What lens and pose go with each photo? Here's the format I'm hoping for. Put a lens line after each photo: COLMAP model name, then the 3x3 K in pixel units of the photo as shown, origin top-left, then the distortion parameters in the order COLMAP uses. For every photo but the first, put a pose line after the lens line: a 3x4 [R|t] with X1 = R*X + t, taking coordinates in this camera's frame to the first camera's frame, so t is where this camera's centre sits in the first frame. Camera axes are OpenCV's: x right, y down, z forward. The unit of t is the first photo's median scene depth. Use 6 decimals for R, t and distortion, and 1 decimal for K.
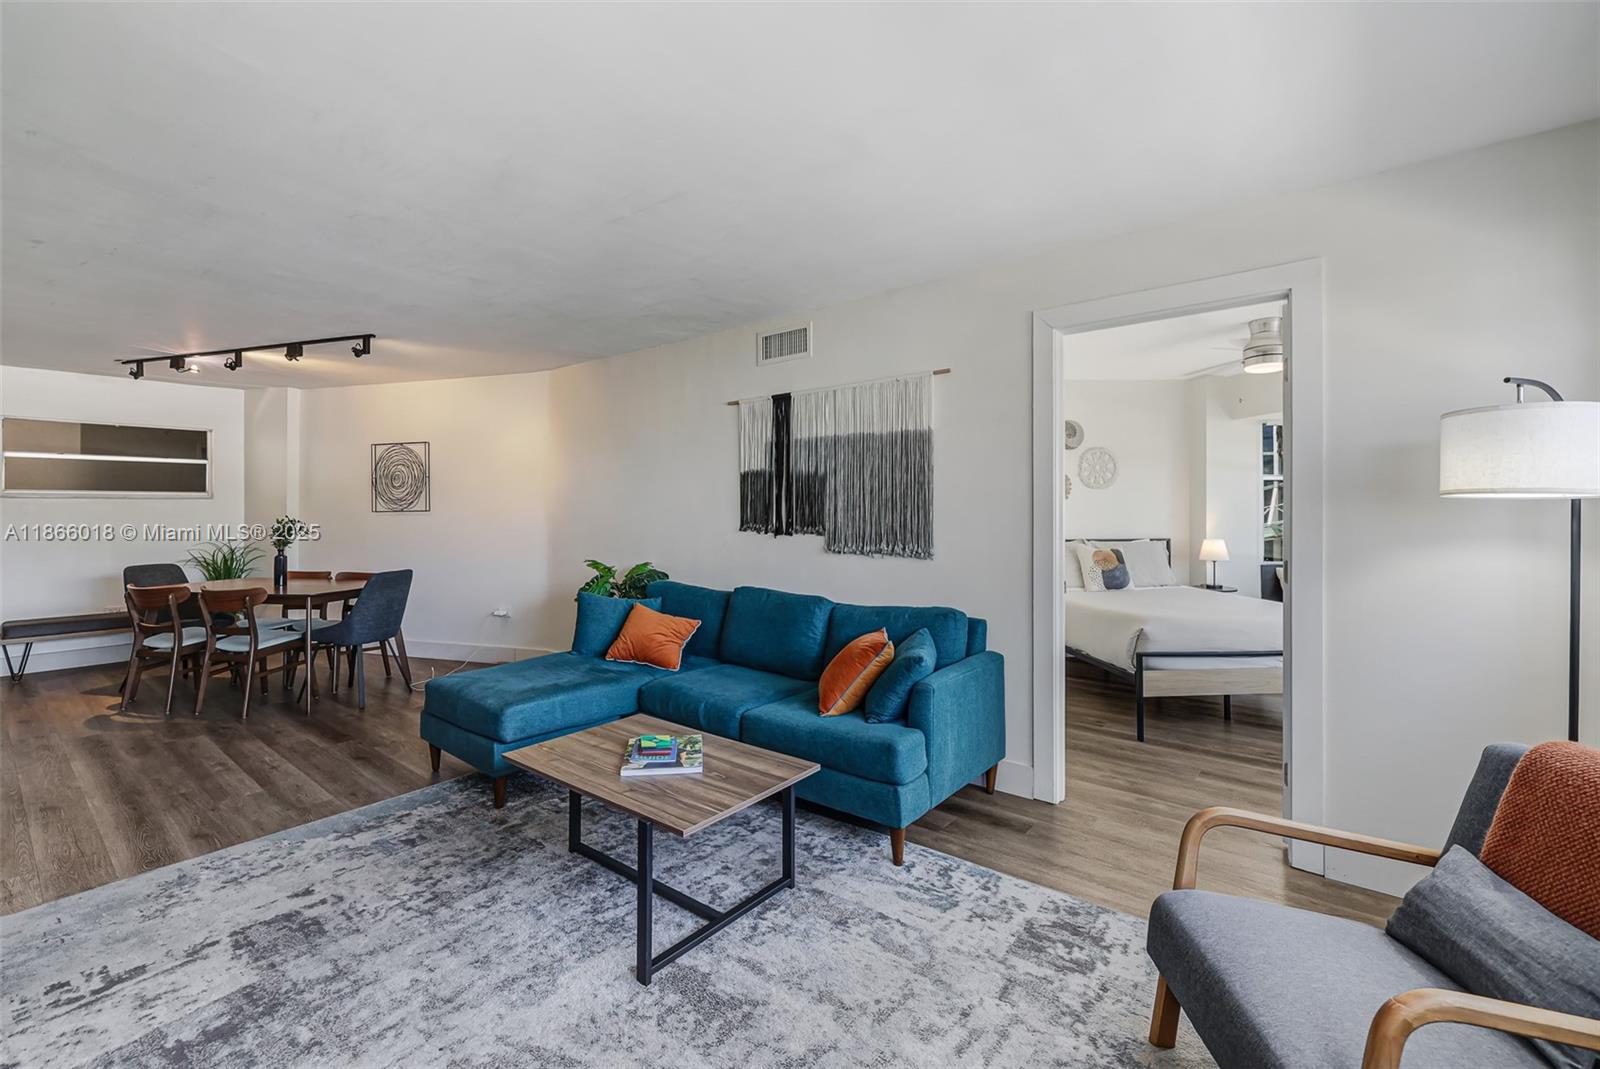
lens RADIAL K [[683.8, 0, 766.8], [0, 683.8, 536.6], [0, 0, 1]] dist [-0.001251, -0.000195]
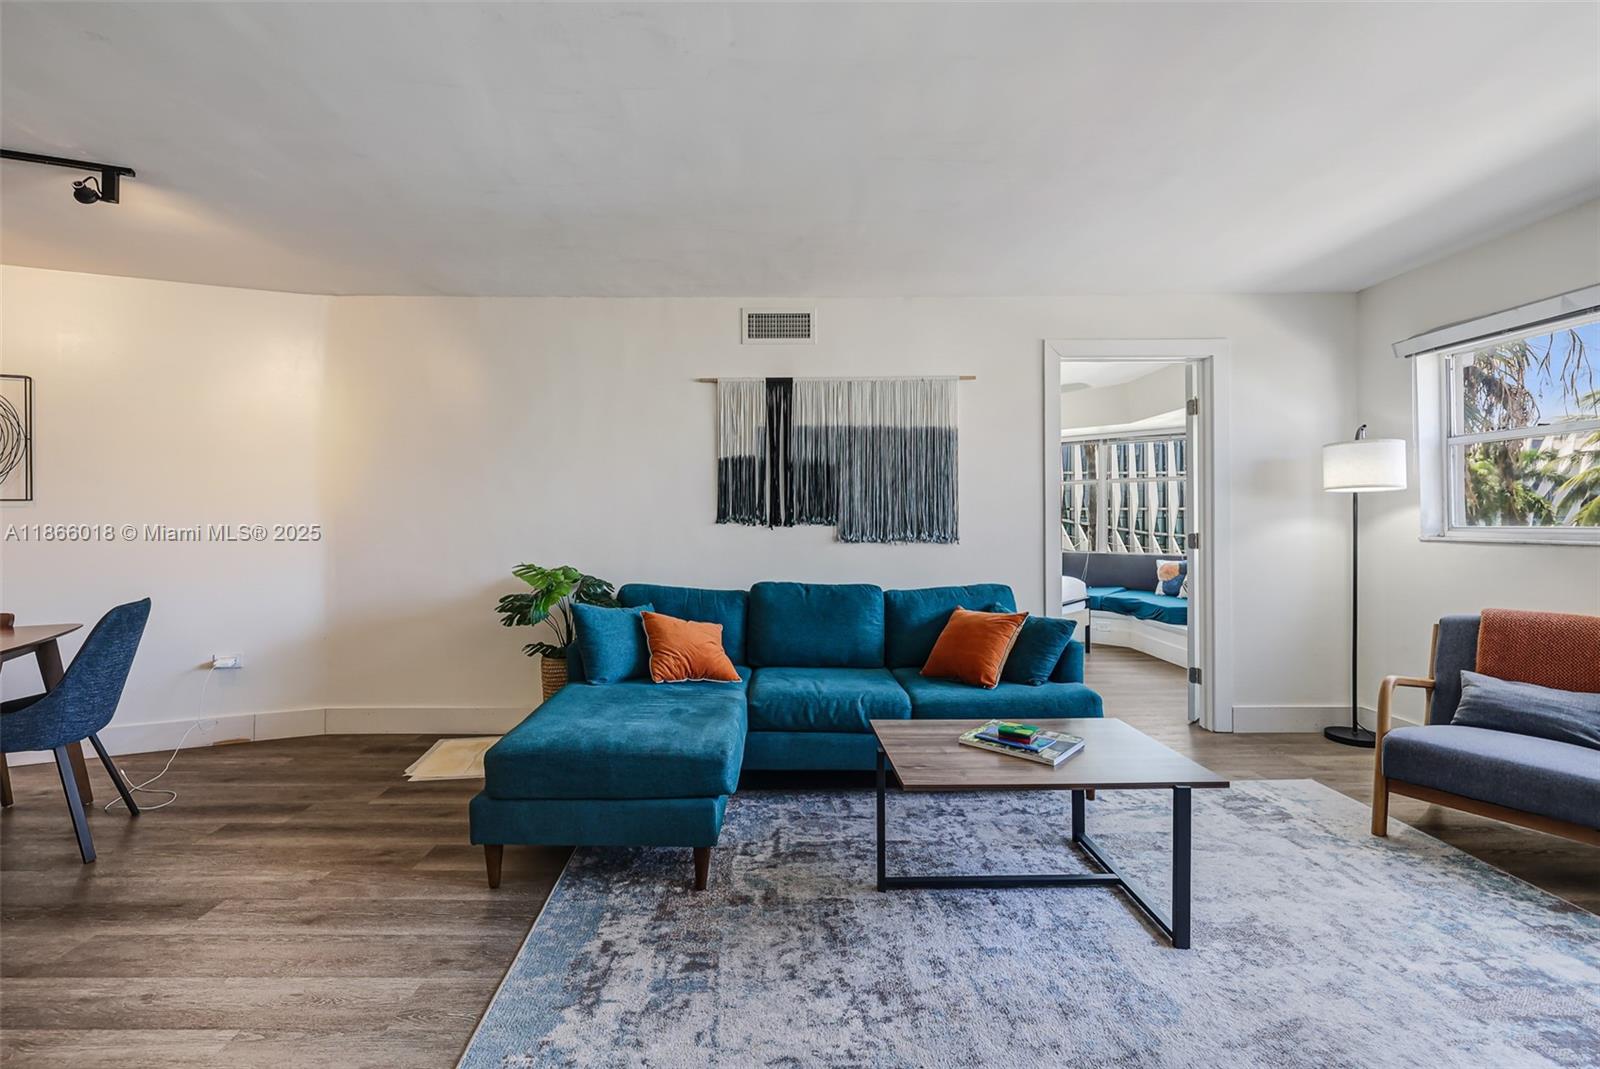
lens RADIAL K [[683.8, 0, 766.8], [0, 683.8, 536.6], [0, 0, 1]] dist [-0.001251, -0.000195]
pose [[0.765922, -0.016306, 0.642727, -0.684957], [0.025674, 0.999657, -0.005233, 0.018819], [-0.642421, 0.020509, 0.766078, 0.323729]]
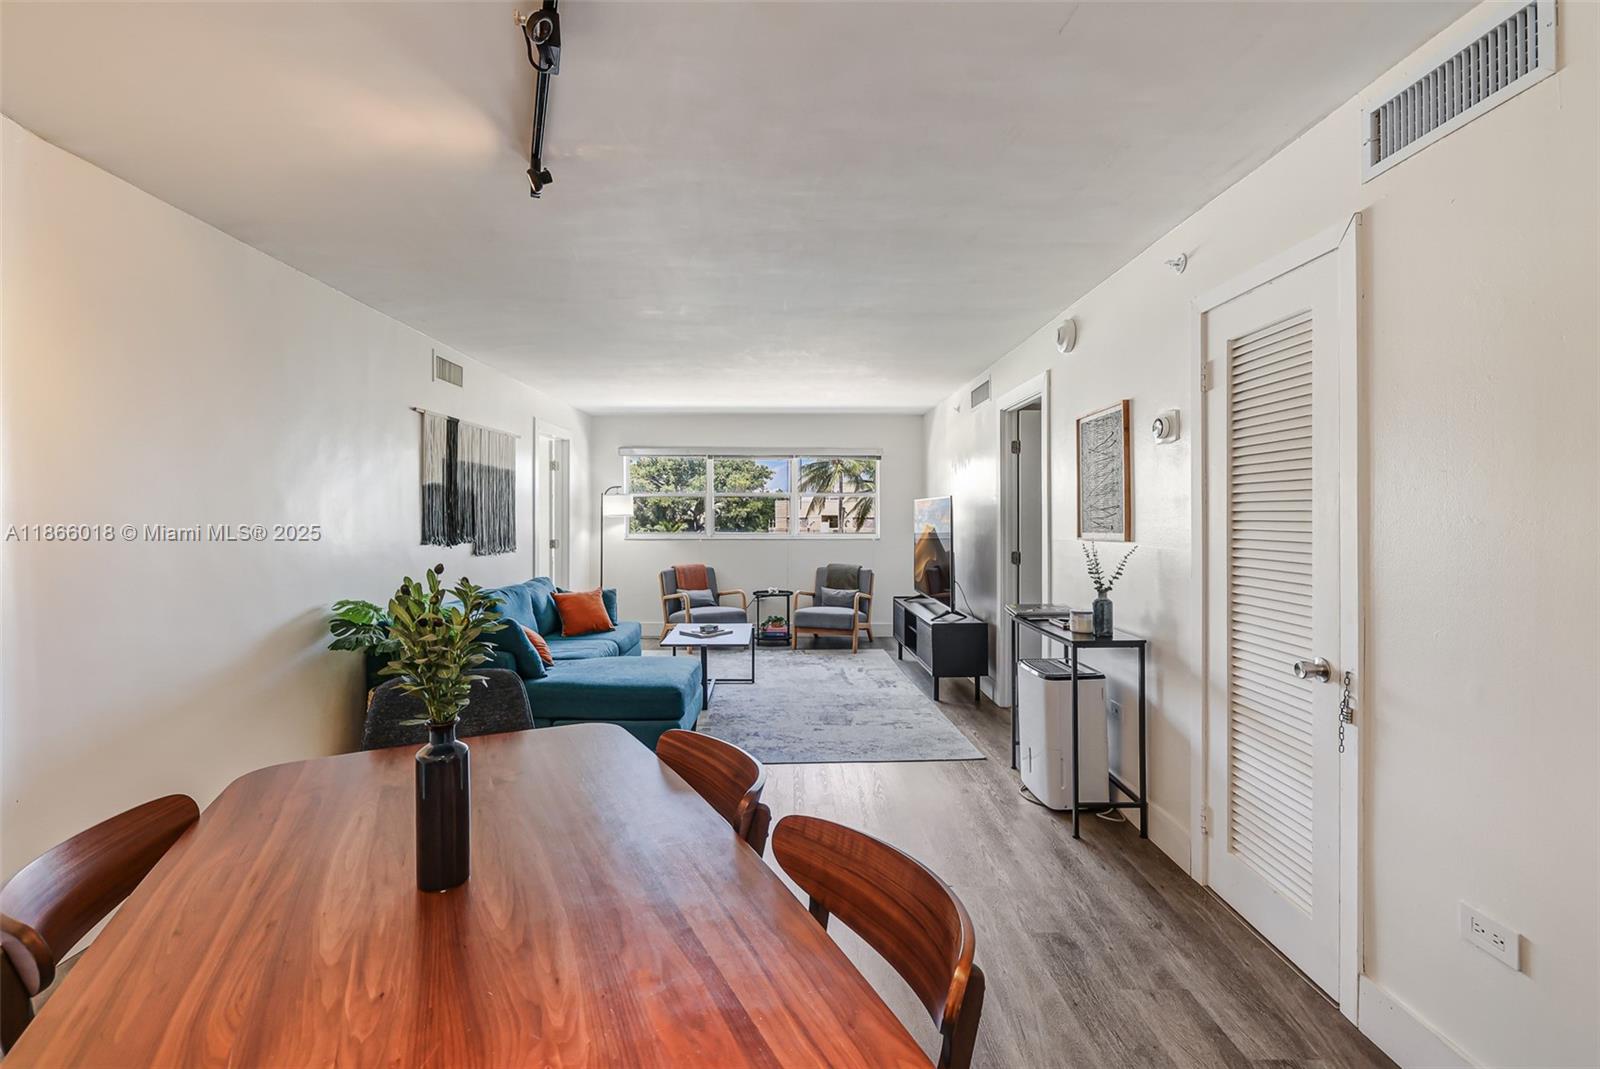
lens RADIAL K [[709.9, 0, 784.2], [0, 709.9, 515.0], [0, 0, 1]] dist [0.024681, -0.000133]
pose [[-0.644160, -0.001061, 0.764890, -1.385003], [0.023397, 0.999504, 0.021089, -0.070508], [-0.764533, 0.031481, -0.643815, 1.515858]]
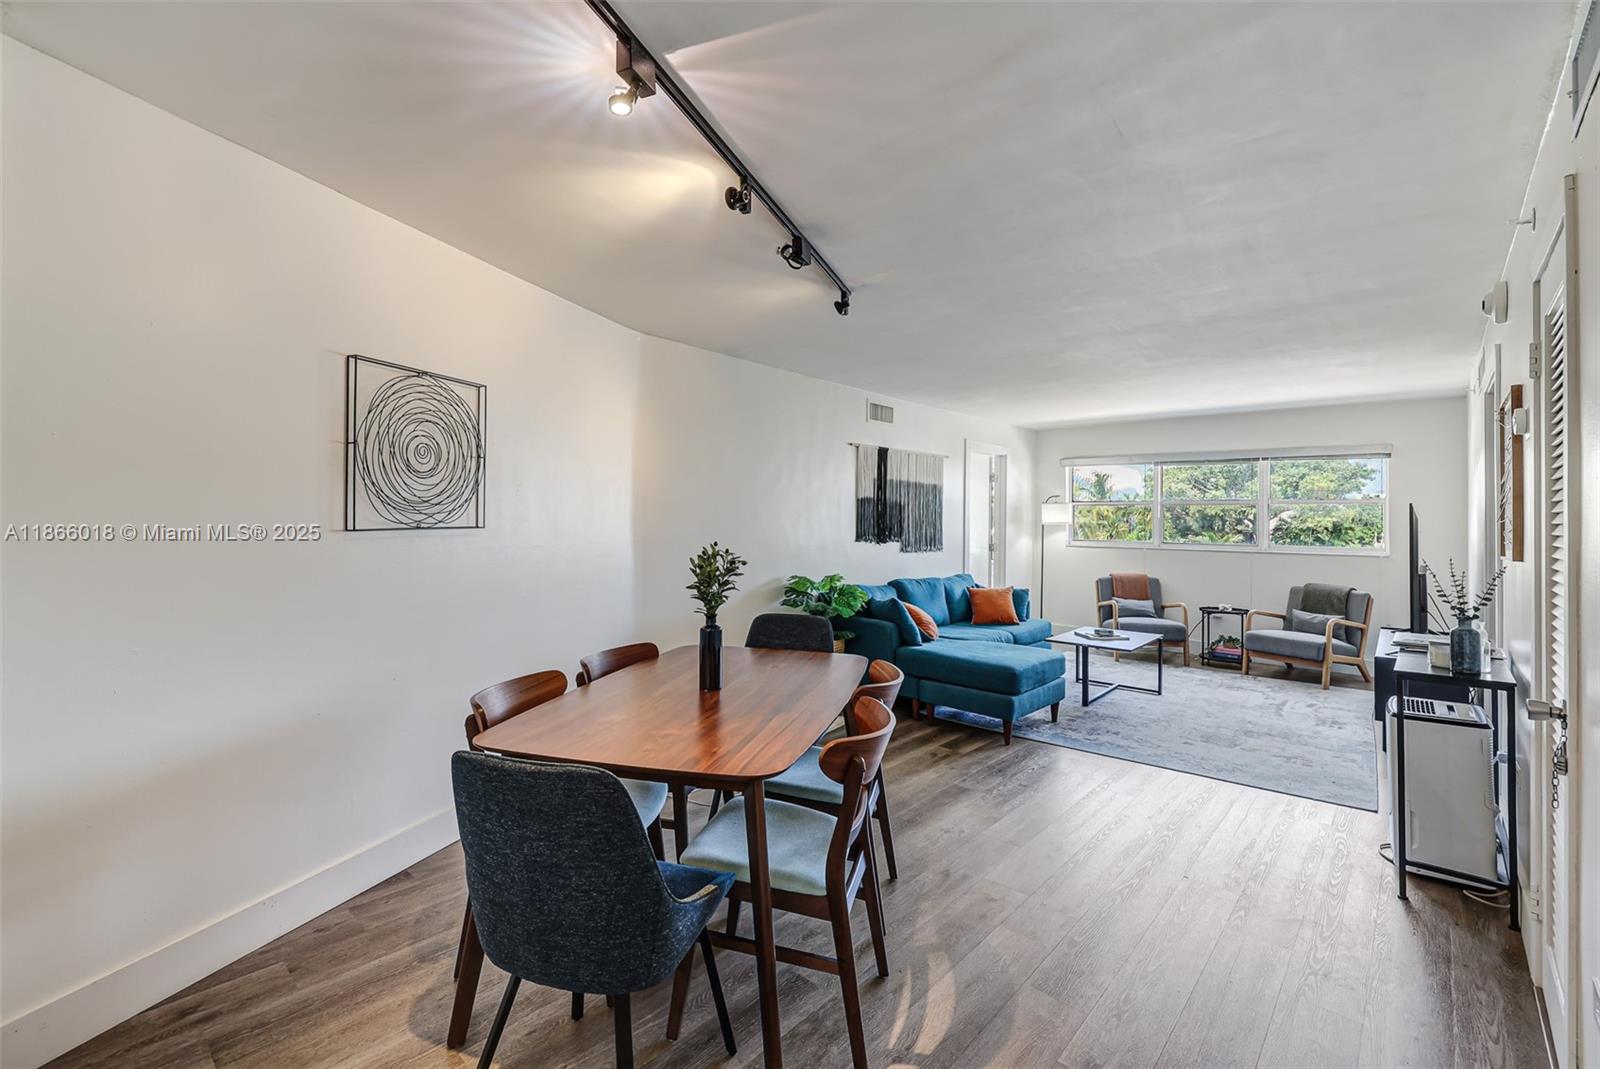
lens RADIAL K [[709.9, 0, 784.2], [0, 709.9, 515.0], [0, 0, 1]] dist [0.024681, -0.000133]
pose [[0.026501, 0.005053, 0.999636, -1.729183], [0.019160, 0.999801, -0.005562, -0.065287], [-0.999465, 0.019301, 0.026399, 1.328301]]
